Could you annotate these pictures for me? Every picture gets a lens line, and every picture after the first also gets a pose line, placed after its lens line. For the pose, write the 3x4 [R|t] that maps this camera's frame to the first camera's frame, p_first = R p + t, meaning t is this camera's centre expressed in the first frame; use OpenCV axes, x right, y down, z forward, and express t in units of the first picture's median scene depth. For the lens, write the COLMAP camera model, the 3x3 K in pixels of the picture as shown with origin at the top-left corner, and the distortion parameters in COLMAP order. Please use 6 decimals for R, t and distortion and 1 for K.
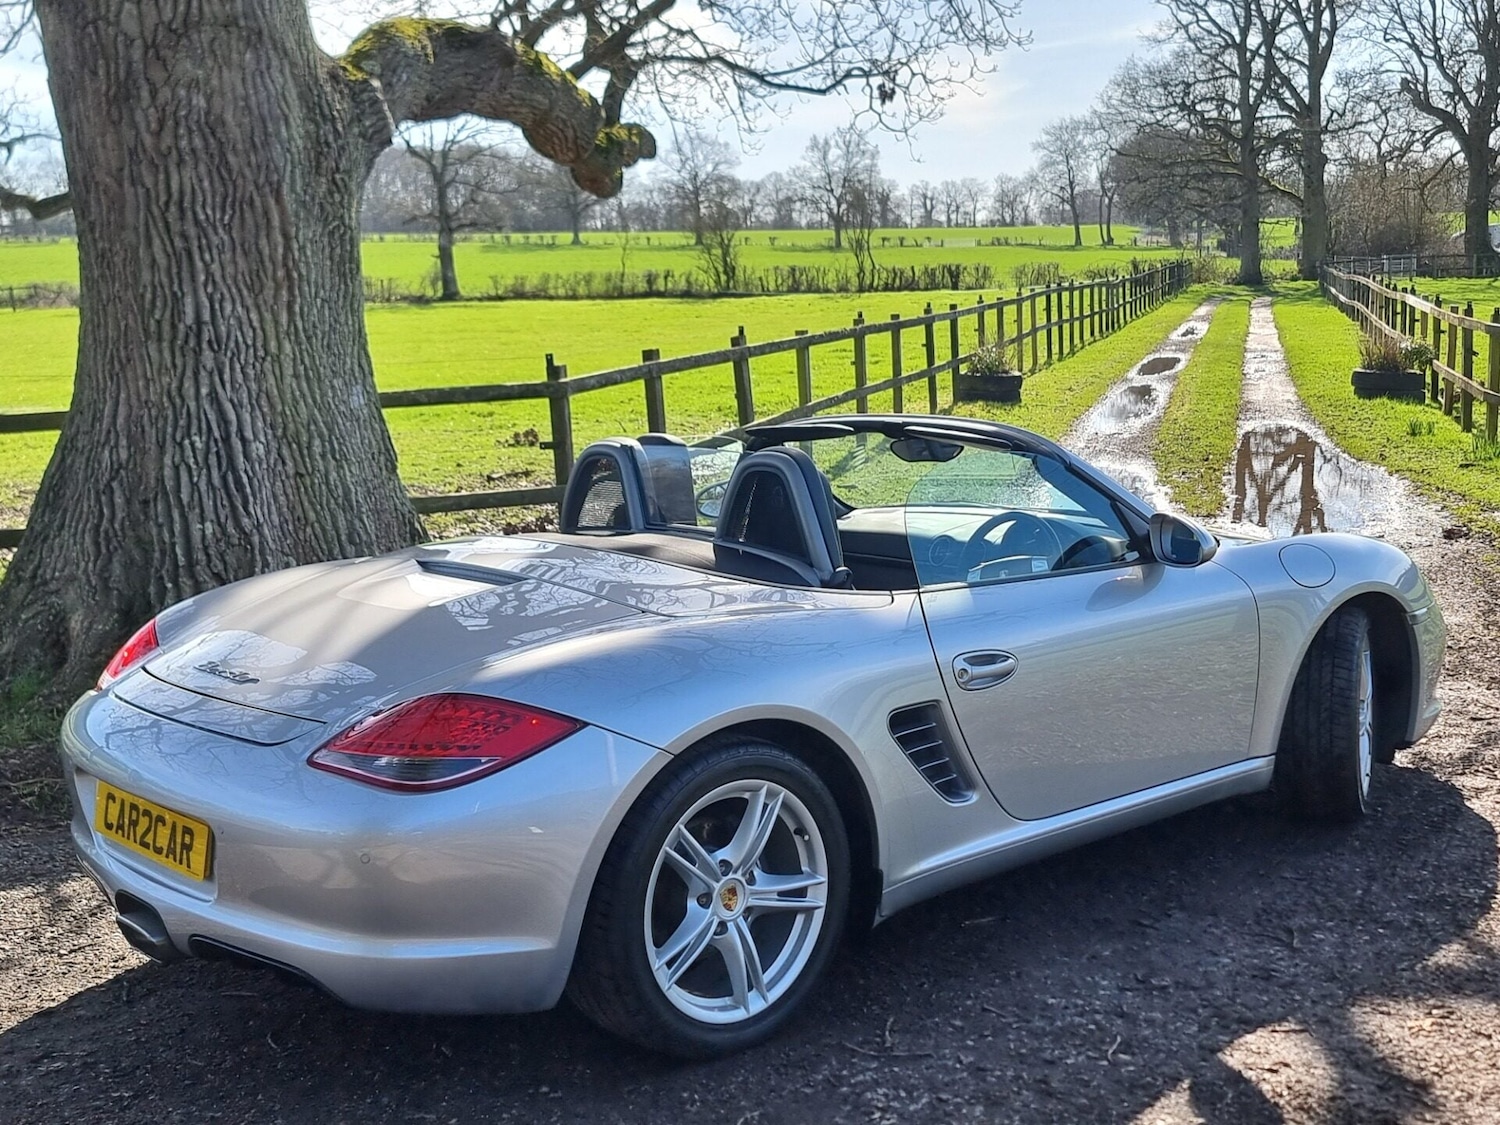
lens RADIAL K [[1772.6, 0, 754.3], [0, 1772.6, 529.1], [0, 0, 1]] dist [0.096701, -0.172555]
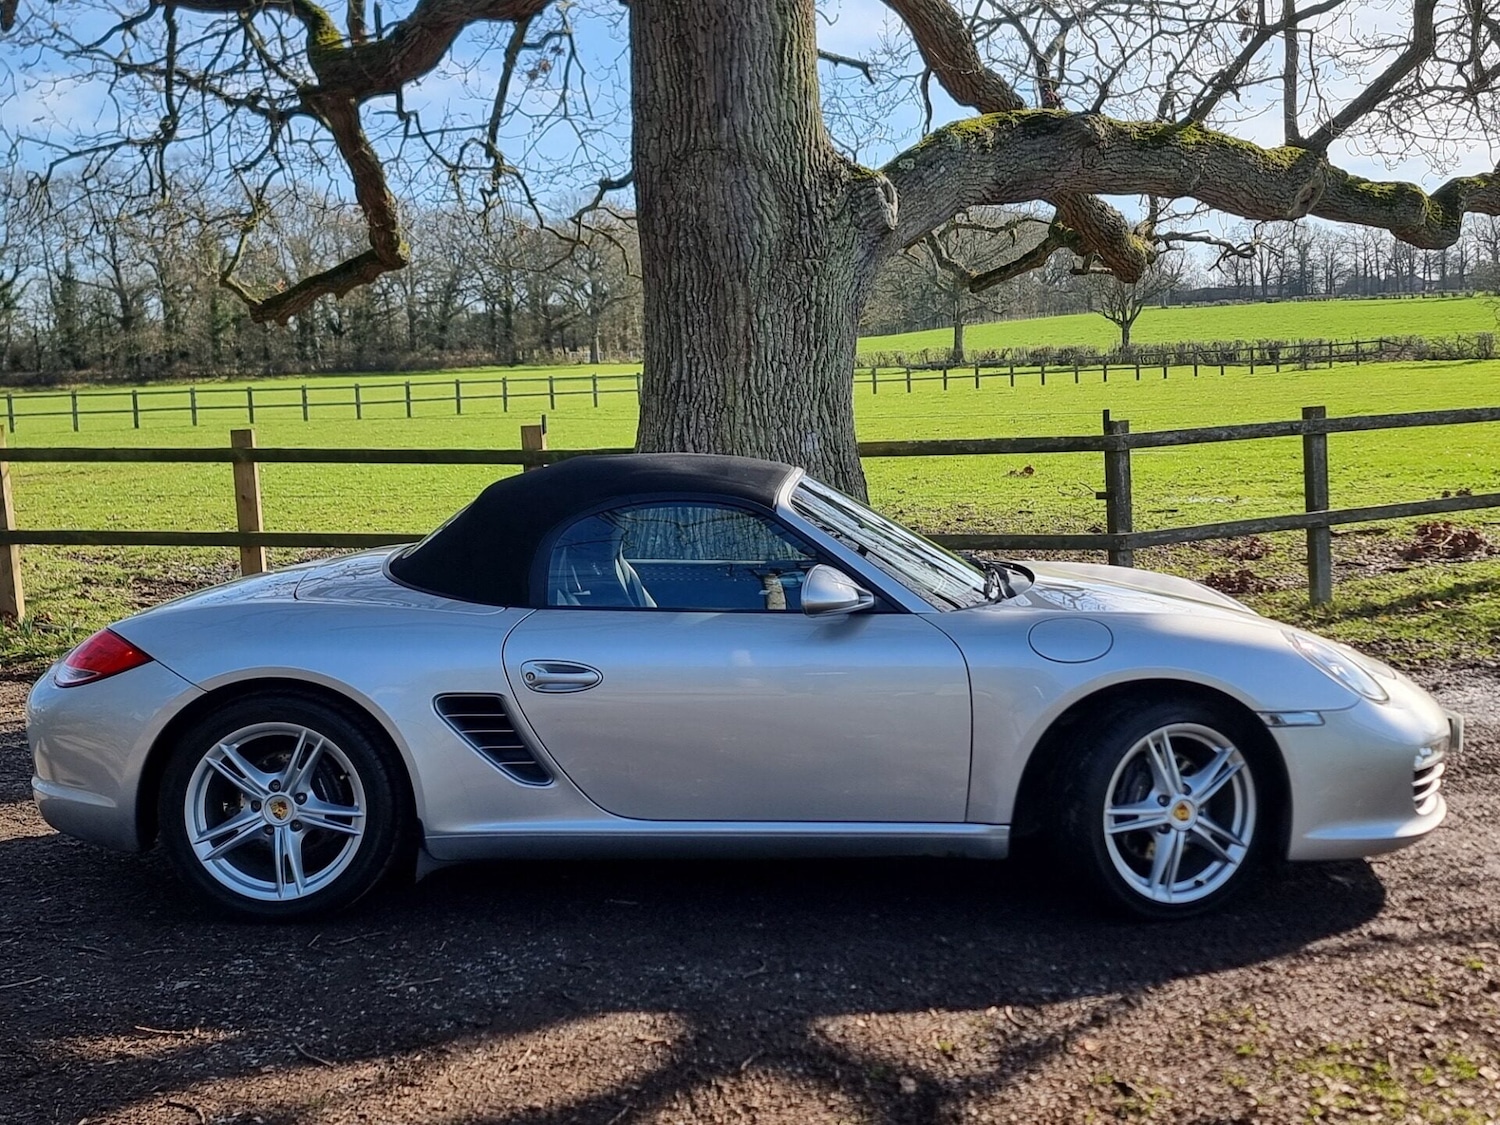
lens RADIAL K [[1747.5, 0, 813.4], [0, 1747.5, 510.4], [0, 0, 1]] dist [0.119778, -0.215069]
pose [[0.725531, 0.057816, -0.685757, 0.610604], [-0.083774, 0.996474, -0.004620, -0.023891], [0.683072, 0.060801, 0.727816, 0.147931]]
